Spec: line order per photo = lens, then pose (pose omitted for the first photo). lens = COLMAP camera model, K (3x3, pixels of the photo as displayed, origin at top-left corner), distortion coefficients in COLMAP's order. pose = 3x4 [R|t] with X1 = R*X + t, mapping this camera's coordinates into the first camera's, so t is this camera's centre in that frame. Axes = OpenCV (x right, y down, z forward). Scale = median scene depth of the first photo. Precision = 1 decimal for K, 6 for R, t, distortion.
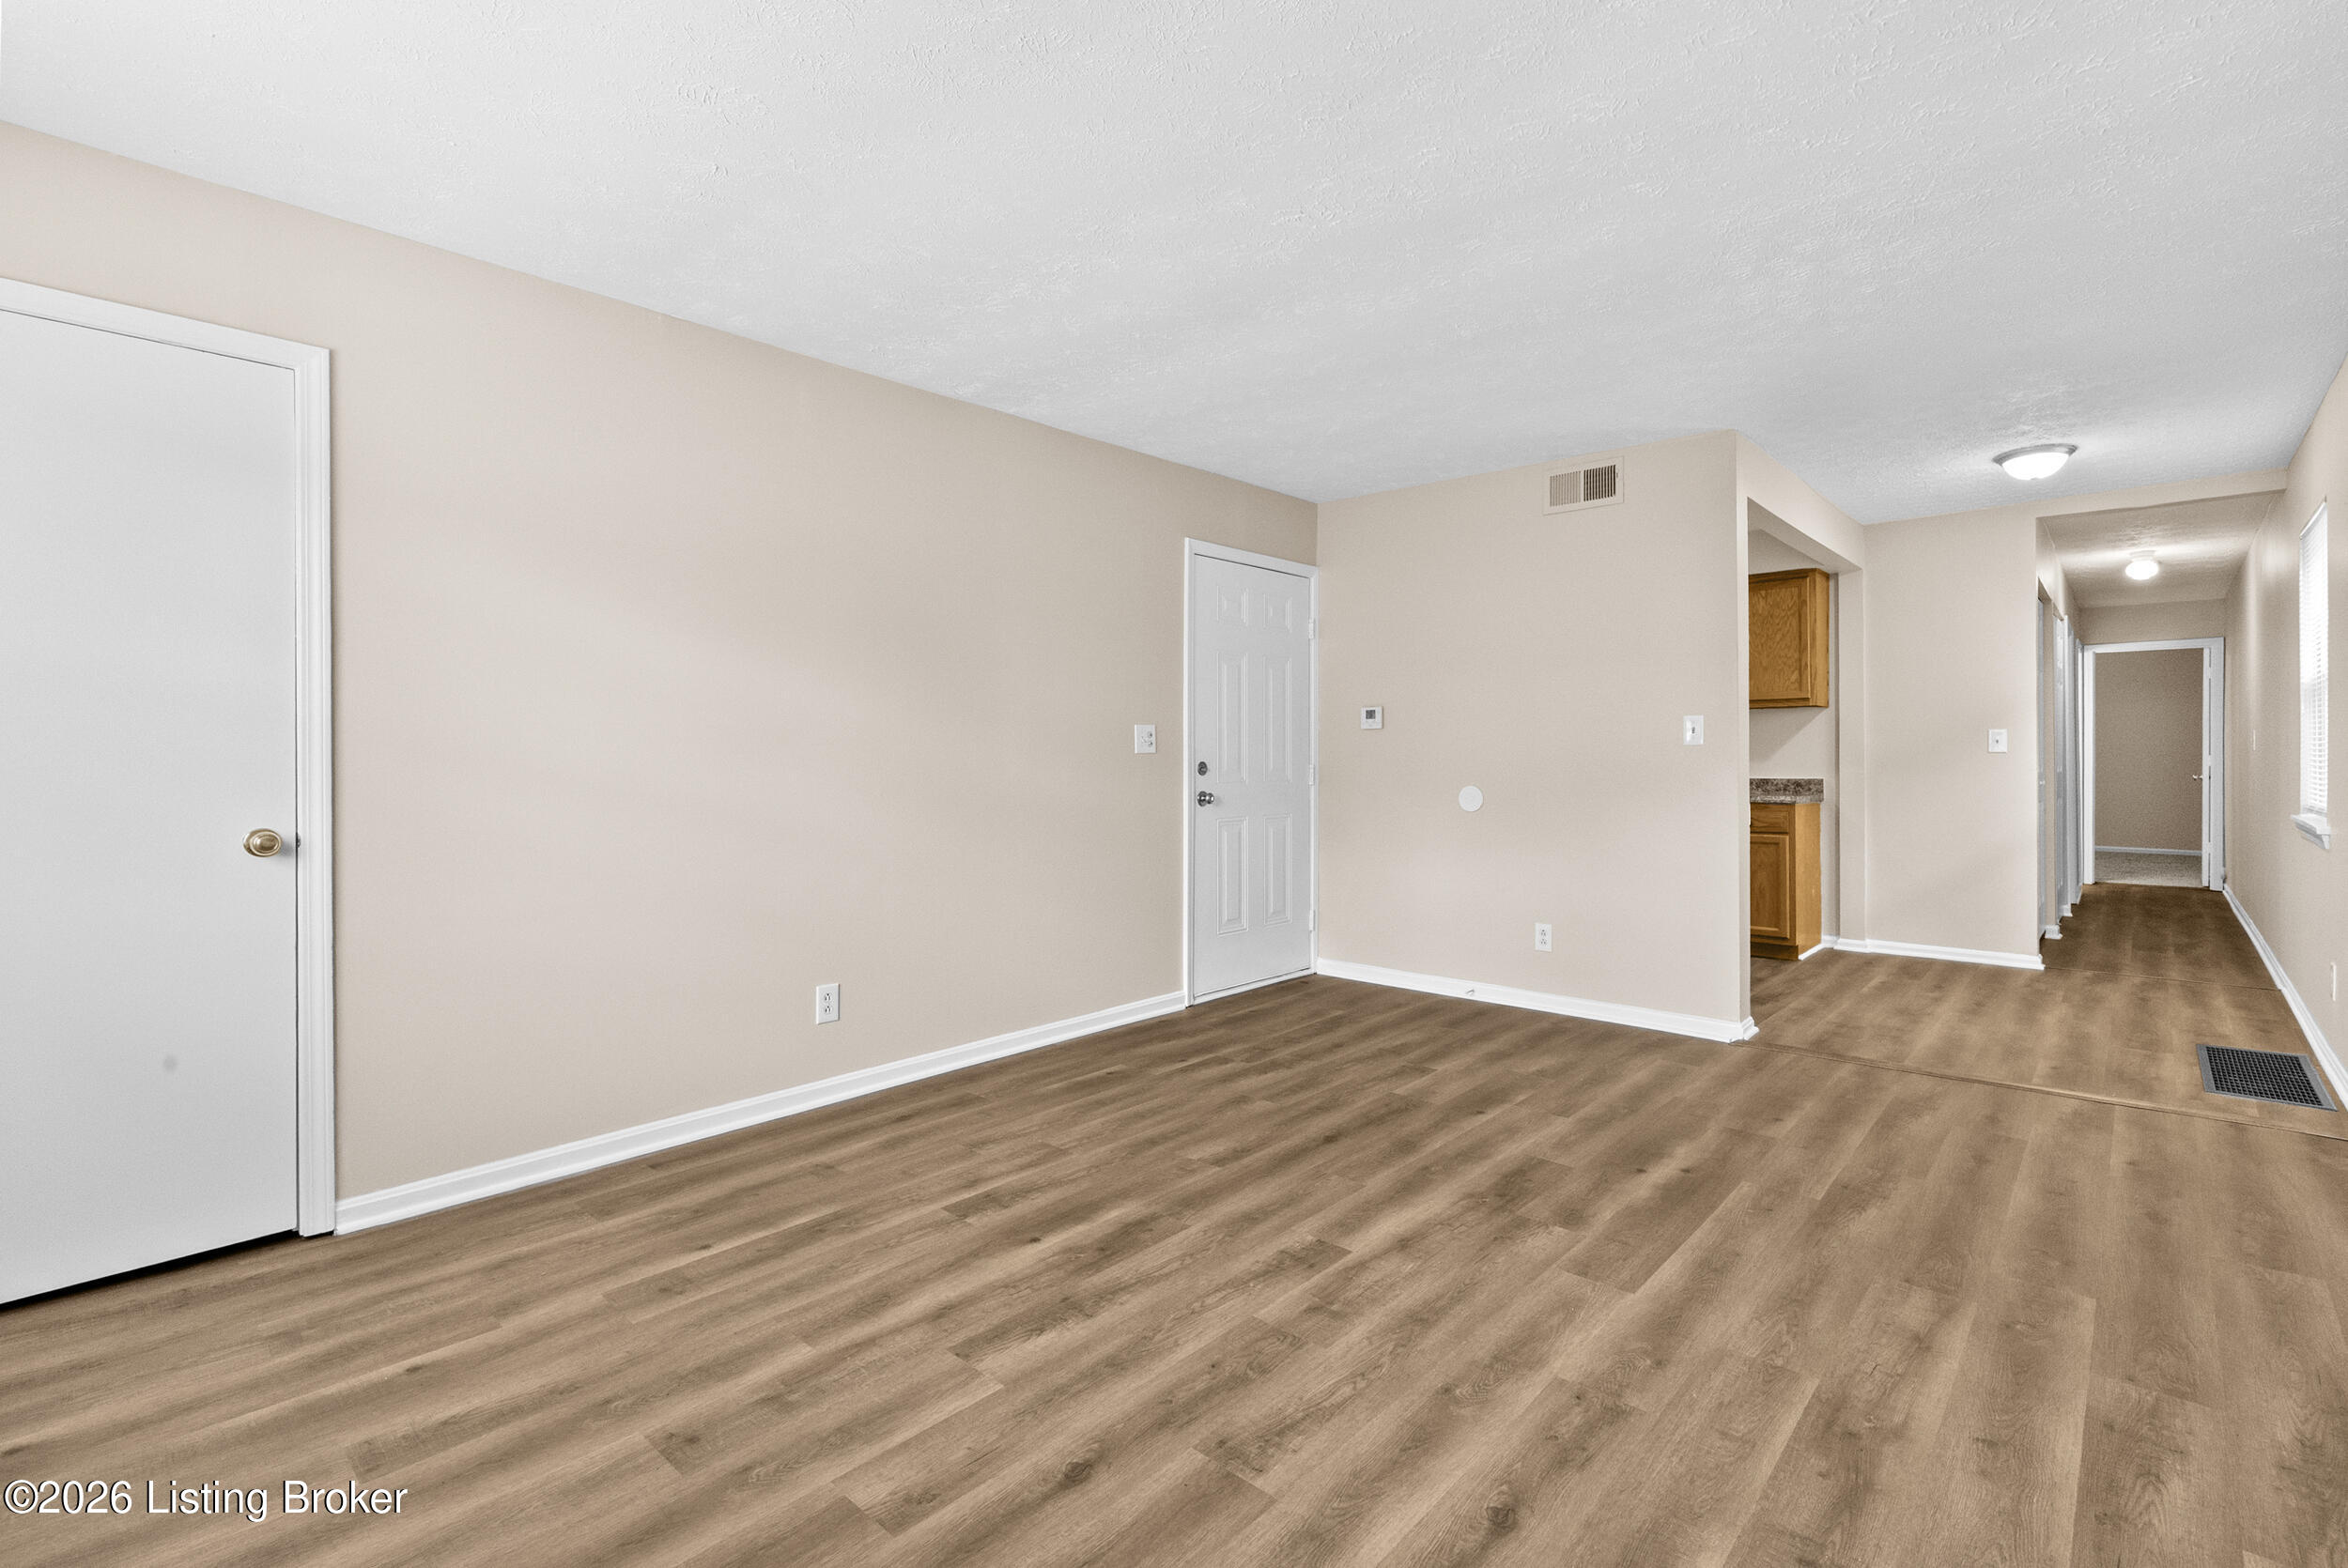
lens RADIAL K [[1064.2, 0, 1185.5], [0, 1064.2, 749.4], [0, 0, 1]] dist [-0.005091, 0.001531]
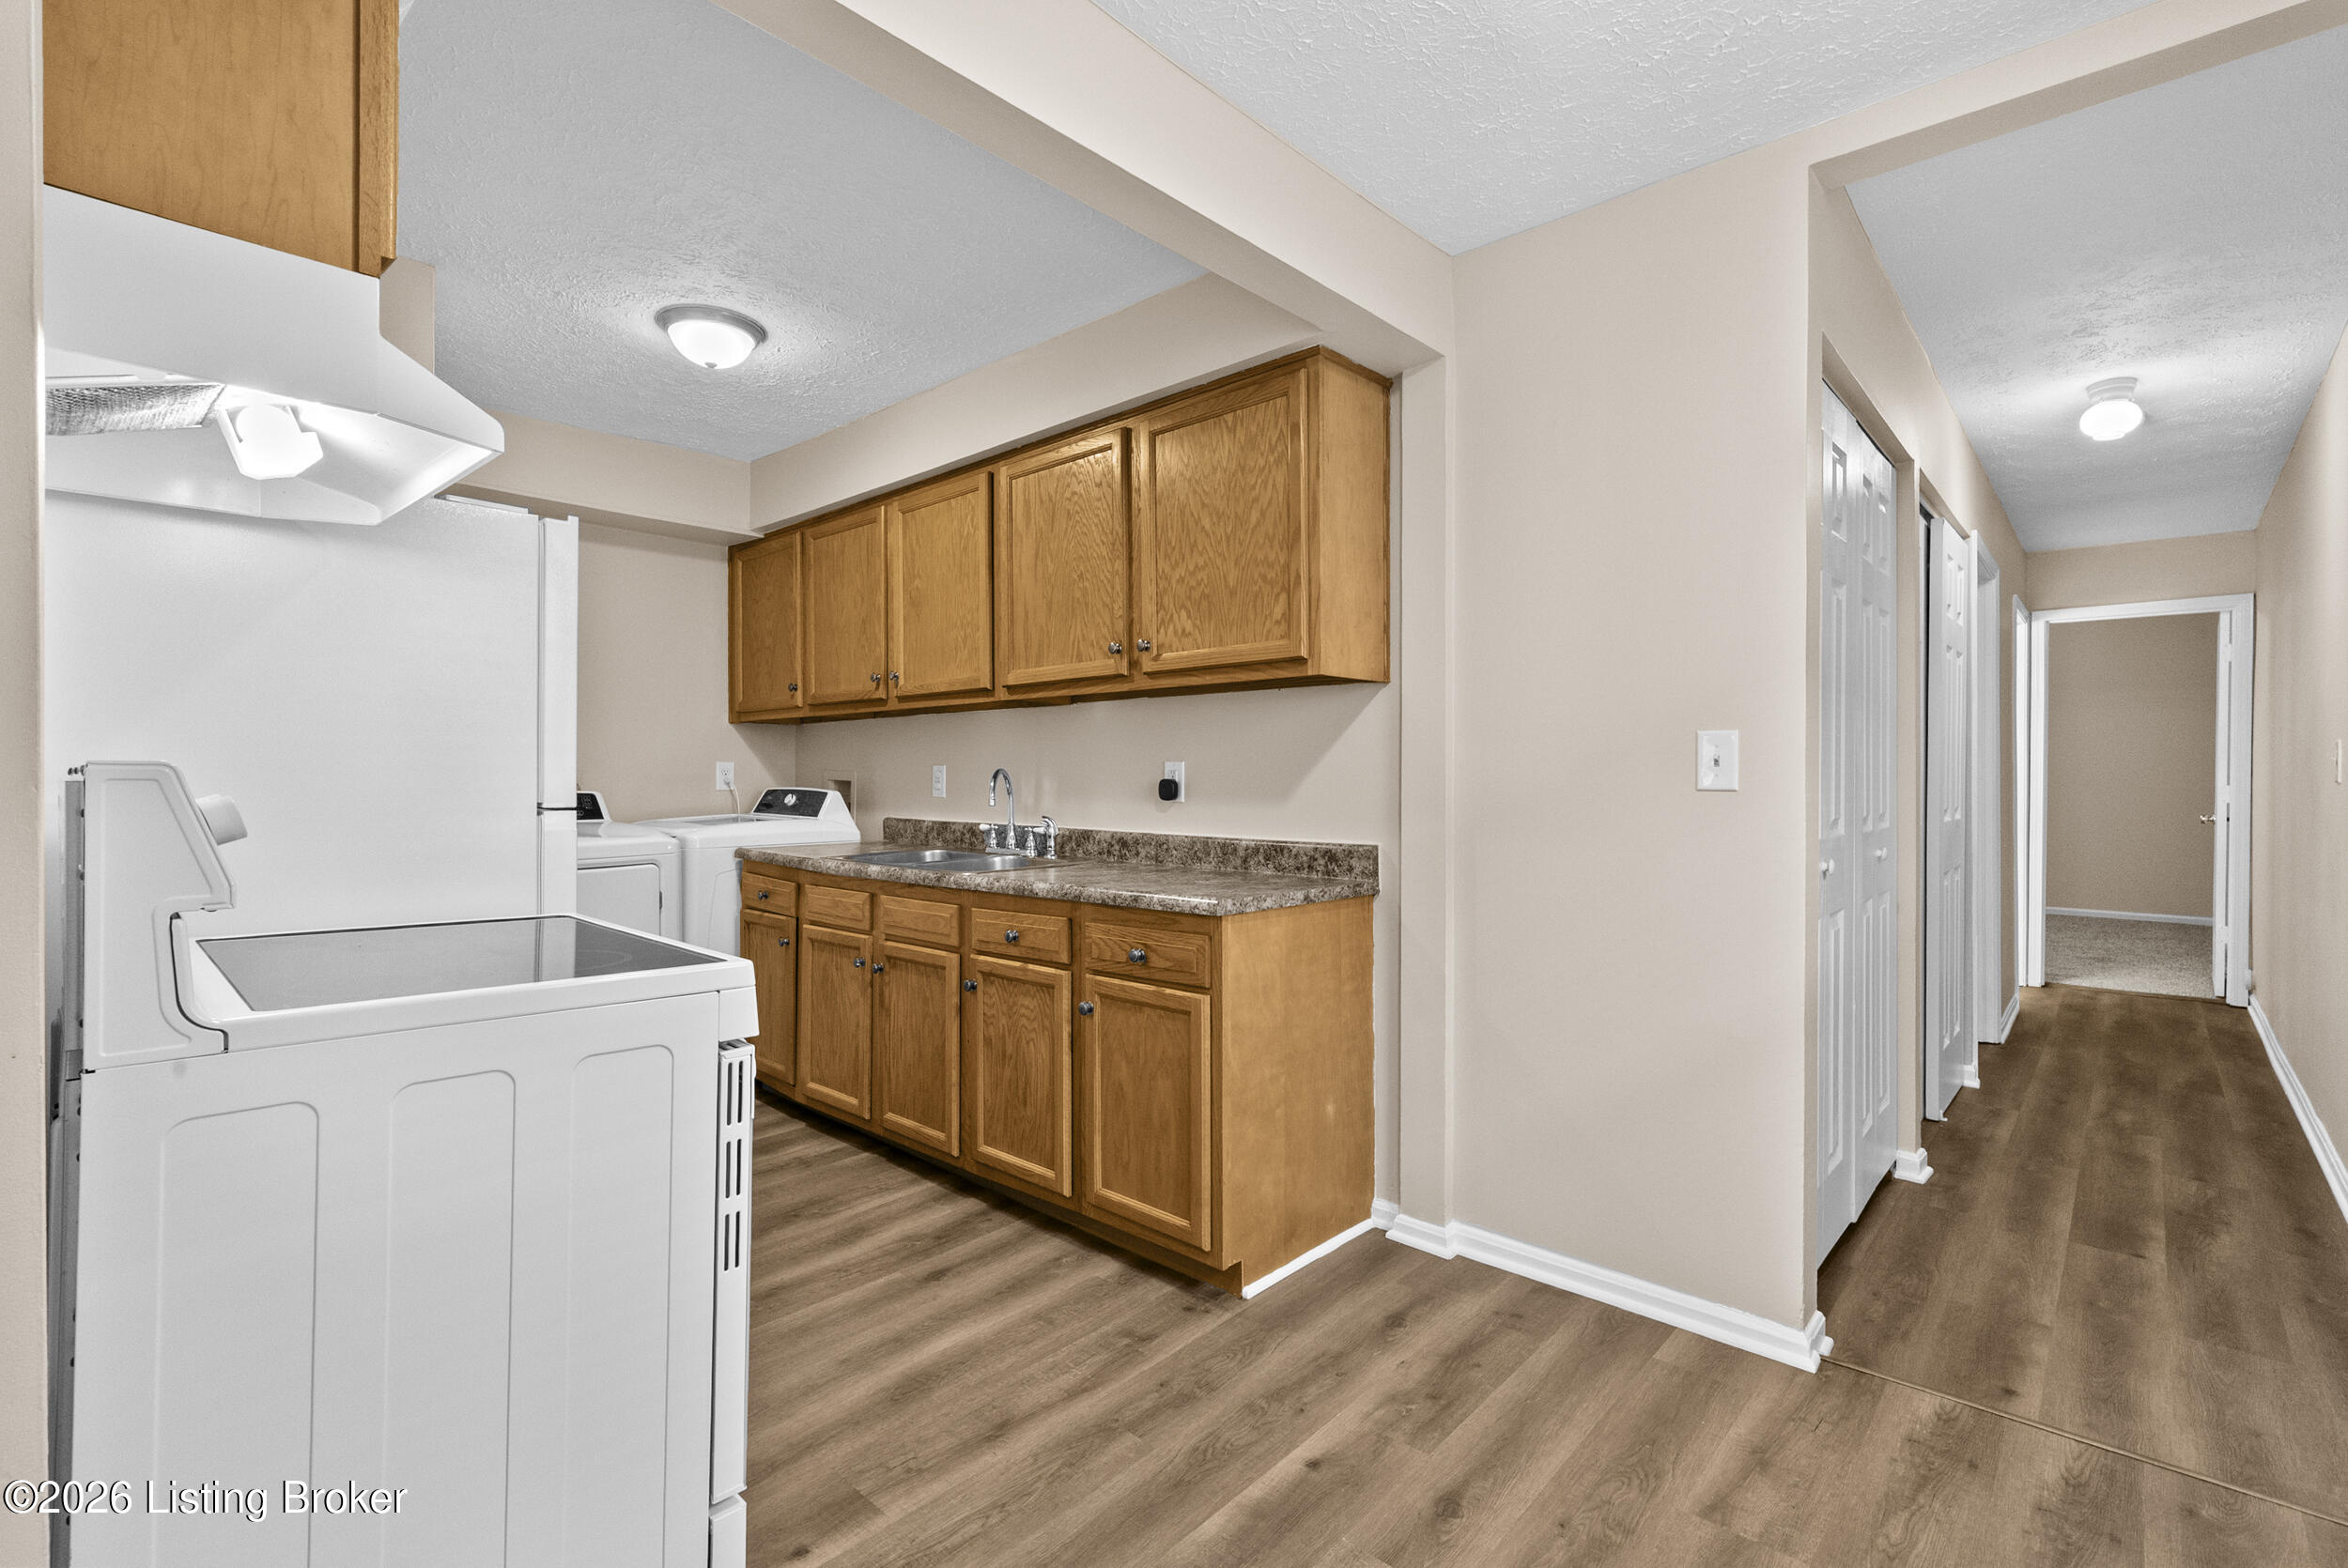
lens RADIAL K [[1064.2, 0, 1186.0], [0, 1064.2, 772.7], [0, 0, 1]] dist [-0.005091, 0.001531]
pose [[0.999991, 0.003943, 0.001513, 0.505772], [-0.003952, 0.999977, 0.005527, -0.004455], [-0.001492, -0.005533, 0.999984, 0.542265]]
